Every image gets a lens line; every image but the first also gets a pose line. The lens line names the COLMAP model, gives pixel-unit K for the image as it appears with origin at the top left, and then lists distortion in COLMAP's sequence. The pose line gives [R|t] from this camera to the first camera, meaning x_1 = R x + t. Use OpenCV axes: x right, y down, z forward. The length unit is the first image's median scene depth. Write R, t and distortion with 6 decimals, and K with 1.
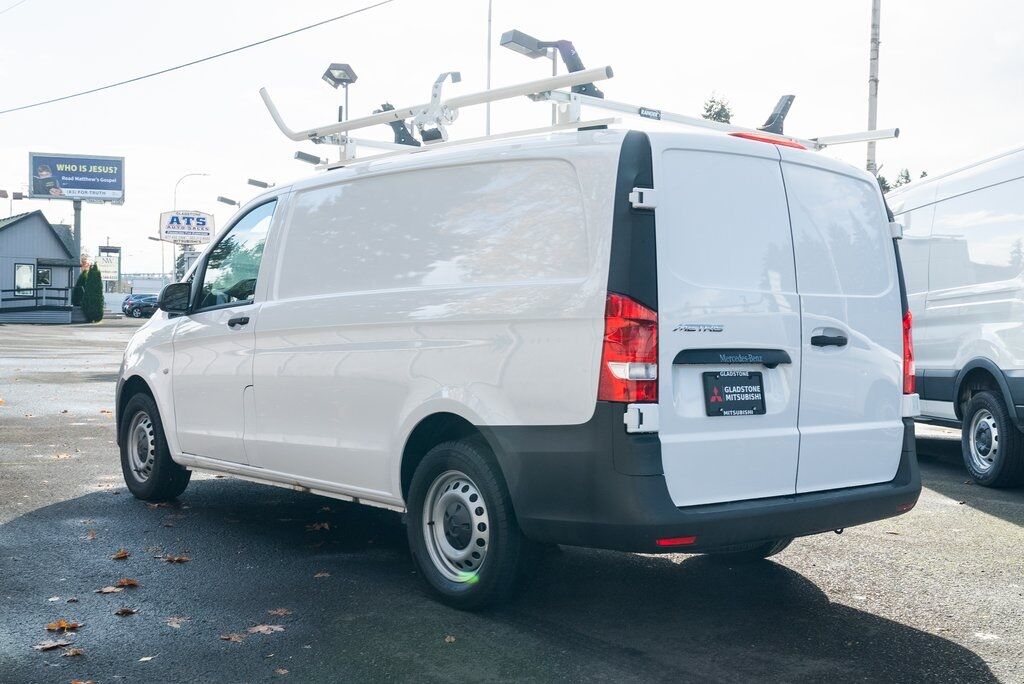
lens RADIAL K [[1226.5, 0, 514.1], [0, 1226.5, 344.6], [0, 0, 1]] dist [0.021964, 0.000000]
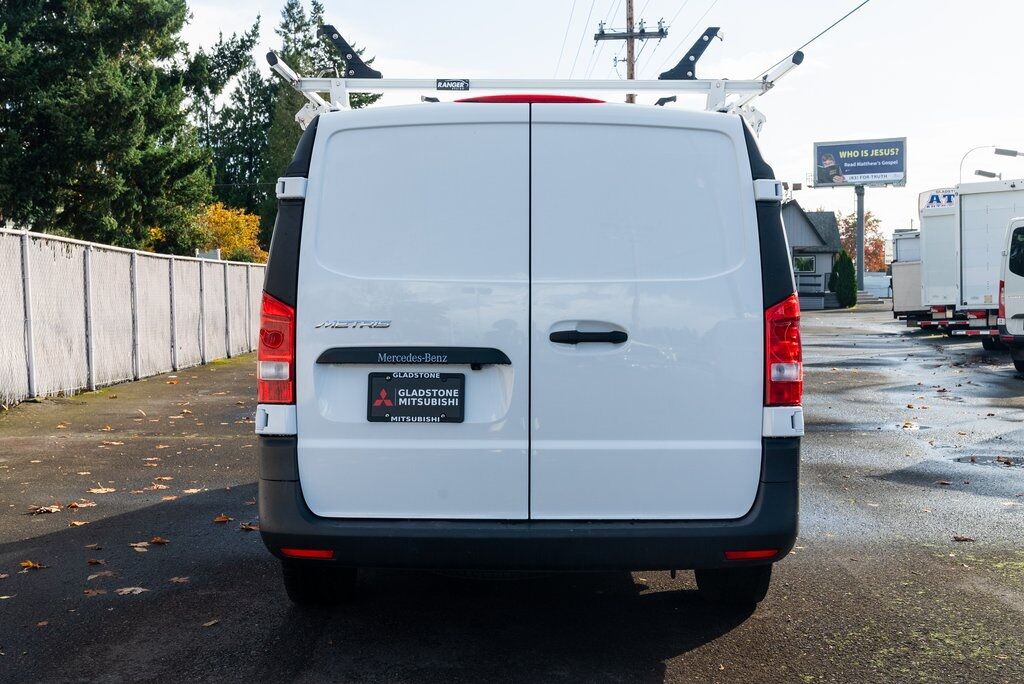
lens RADIAL K [[1245.7, 0, 514.3], [0, 1245.7, 344.8], [0, 0, 1]] dist [0.029346, 0.000000]
pose [[0.738823, 0.005721, -0.673875, 0.780546], [0.003620, 0.999916, 0.012458, -0.008475], [0.673890, -0.011644, 0.738740, 0.358264]]
